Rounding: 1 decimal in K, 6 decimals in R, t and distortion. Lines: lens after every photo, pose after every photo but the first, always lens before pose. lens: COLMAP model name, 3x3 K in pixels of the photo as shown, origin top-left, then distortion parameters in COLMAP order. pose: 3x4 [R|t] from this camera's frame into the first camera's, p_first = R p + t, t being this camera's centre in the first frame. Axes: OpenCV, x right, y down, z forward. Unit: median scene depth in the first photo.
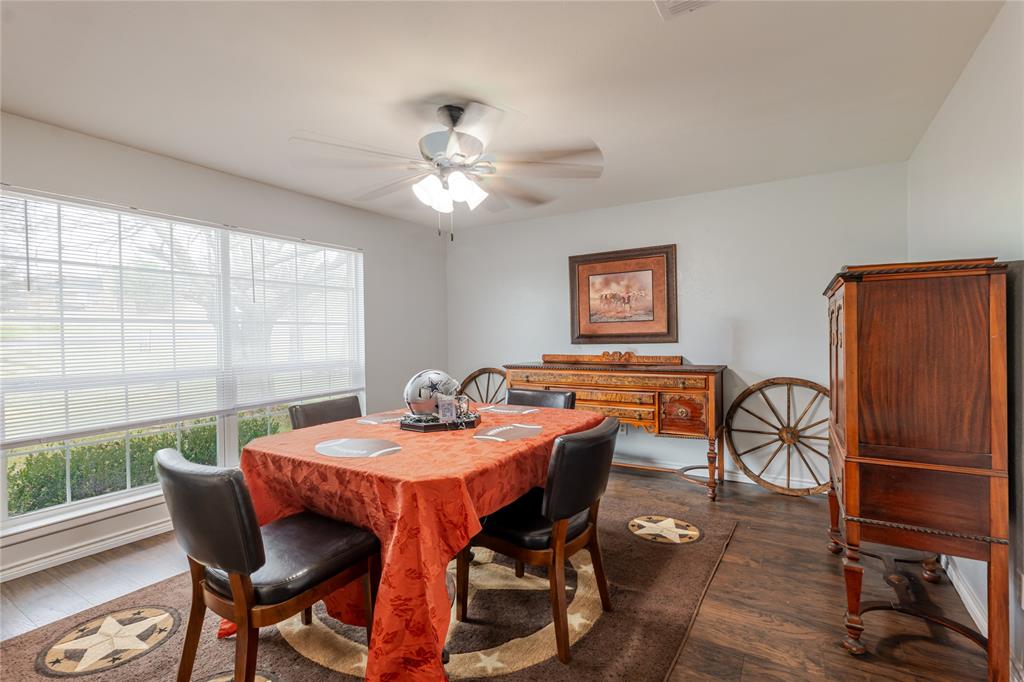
lens RADIAL K [[471.6, 0, 509.8], [0, 471.6, 338.6], [0, 0, 1]] dist [0.001124, 0.000437]
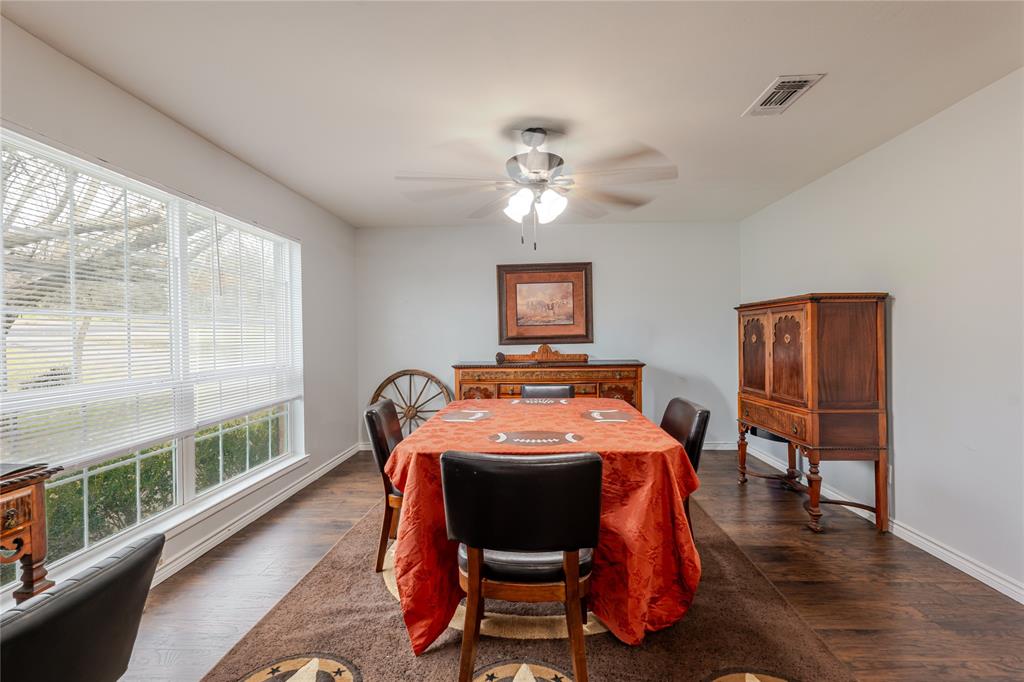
lens RADIAL K [[471.6, 0, 501.4], [0, 471.6, 340.6], [0, 0, 1]] dist [0.001124, 0.000437]
pose [[0.874228, -0.001368, 0.485514, -0.437237], [0.003331, 0.999989, -0.003179, 0.005371], [-0.485504, 0.004397, 0.874223, 0.044688]]
